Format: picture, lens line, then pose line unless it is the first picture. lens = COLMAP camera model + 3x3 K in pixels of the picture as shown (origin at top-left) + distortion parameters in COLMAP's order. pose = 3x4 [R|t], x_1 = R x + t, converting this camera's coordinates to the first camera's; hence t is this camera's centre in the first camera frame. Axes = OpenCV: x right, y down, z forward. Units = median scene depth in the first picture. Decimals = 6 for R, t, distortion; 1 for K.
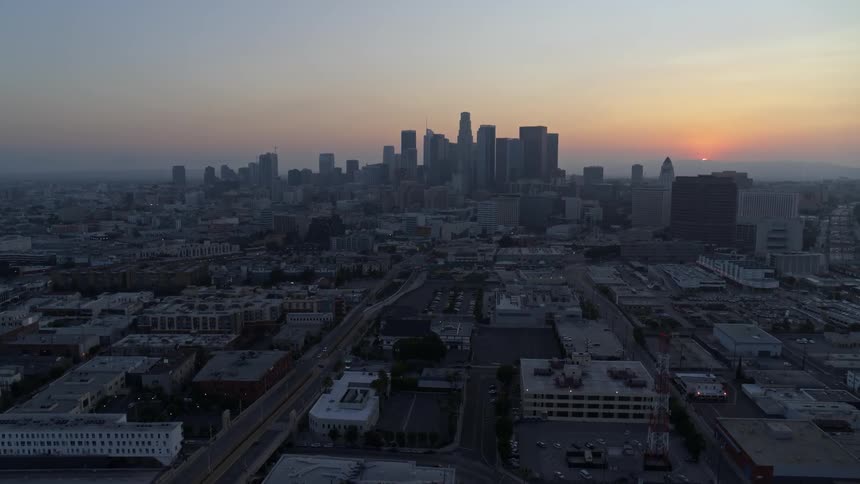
lens RADIAL K [[614.0, 0, 438.8], [0, 614.0, 240.8], [0, 0, 1]] dist [-0.112447, 0.068549]
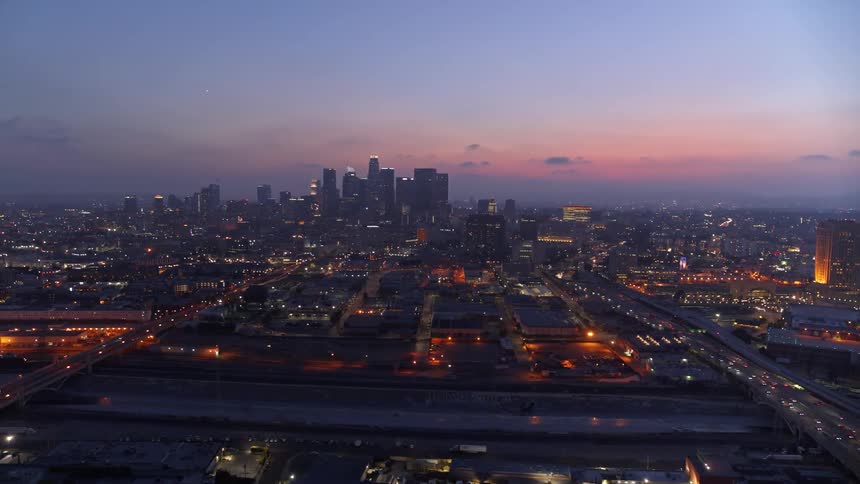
lens RADIAL K [[614.0, 0, 439.2], [0, 614.0, 246.9], [0, 0, 1]] dist [-0.112447, 0.068549]
pose [[0.996987, 0.003104, 0.077510, 0.237064], [-0.000673, 0.999508, -0.031370, 0.028717], [-0.077569, 0.031223, 0.996498, -0.648236]]
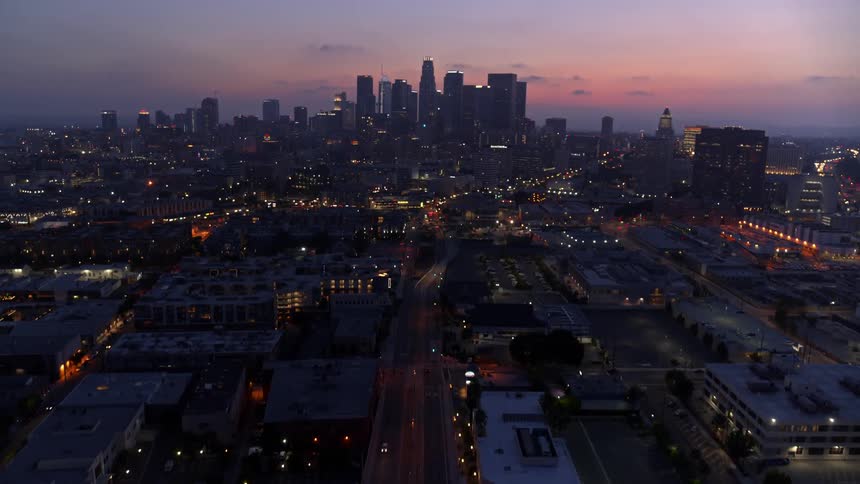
lens RADIAL K [[614.0, 0, 439.0], [0, 614.0, 242.1], [0, 0, 1]] dist [-0.112447, 0.068549]
pose [[0.994261, -0.001997, 0.106964, -0.121612], [-0.006574, 0.996796, 0.079717, -0.004754], [-0.106780, -0.079963, 0.991062, 0.147682]]
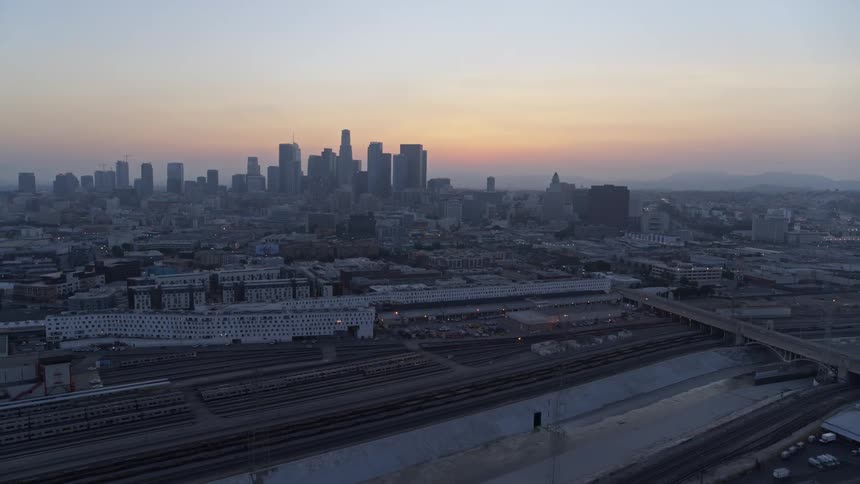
lens RADIAL K [[614.0, 0, 437.5], [0, 614.0, 243.1], [0, 0, 1]] dist [-0.112447, 0.068549]
pose [[0.932034, -0.024267, 0.361556, -0.642687], [0.029682, 0.999515, -0.009430, 0.051313], [-0.361152, 0.019520, 0.932303, -0.362800]]
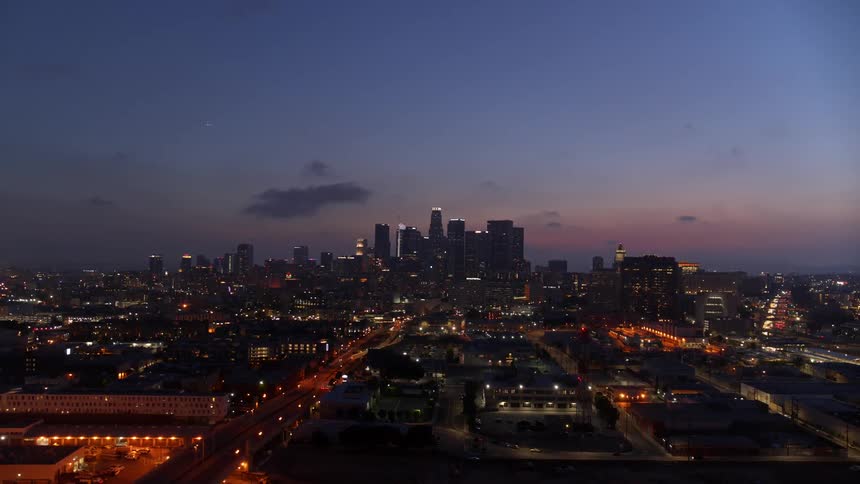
lens RADIAL K [[614.0, 0, 439.5], [0, 614.0, 243.3], [0, 0, 1]] dist [-0.112447, 0.068549]
pose [[0.998685, 0.012857, 0.049634, -0.010379], [-0.004876, 0.987478, -0.157684, 0.058478], [-0.051039, 0.157235, 0.986241, -0.128003]]
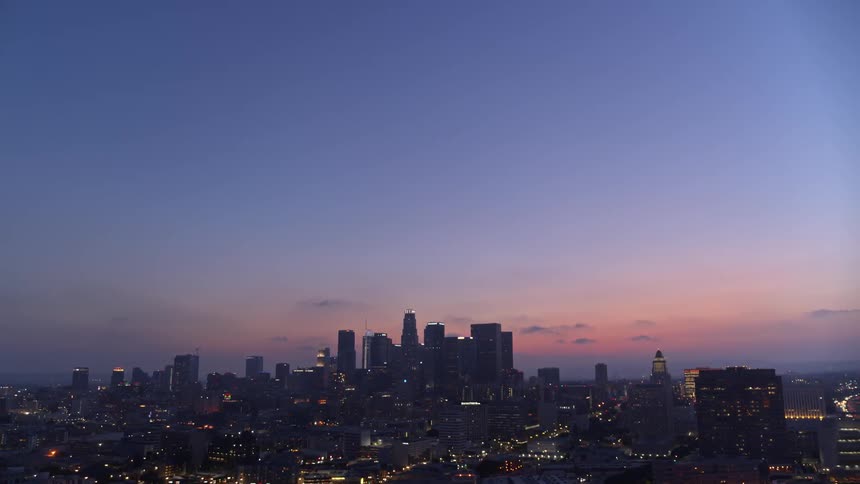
lens RADIAL K [[614.0, 0, 439.2], [0, 614.0, 241.7], [0, 0, 1]] dist [-0.112447, 0.068549]
pose [[0.994629, 0.012140, 0.102791, -0.024458], [0.022042, 0.945476, -0.324945, -0.023549], [-0.101131, 0.325466, 0.940130, 0.303284]]
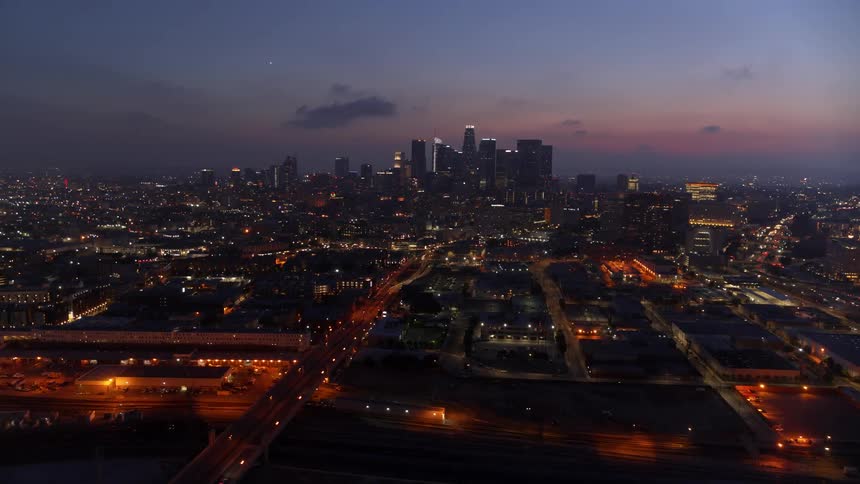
lens RADIAL K [[614.0, 0, 439.0], [0, 614.0, 242.4], [0, 0, 1]] dist [-0.112447, 0.068549]
pose [[0.999844, 0.012446, -0.012562, 0.012269], [-0.012374, 0.999907, 0.005817, -0.006960], [0.012633, -0.005660, 0.999904, -0.351791]]
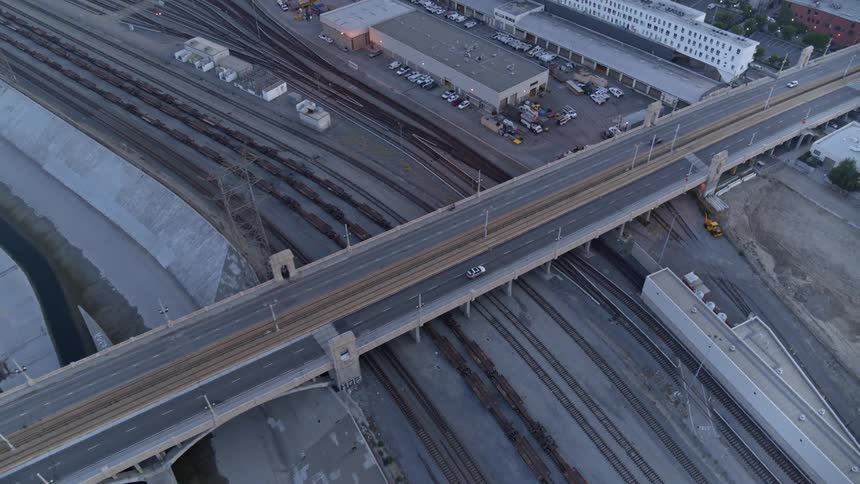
lens RADIAL K [[609.0, 0, 448.7], [0, 609.0, 236.9], [0, 0, 1]] dist [-0.057669, 0.017520]
pose [[0.626849, 0.531485, -0.569724, -0.017073], [-0.097988, 0.779191, 0.619080, 0.006189], [0.772955, -0.332244, 0.540514, 0.017026]]
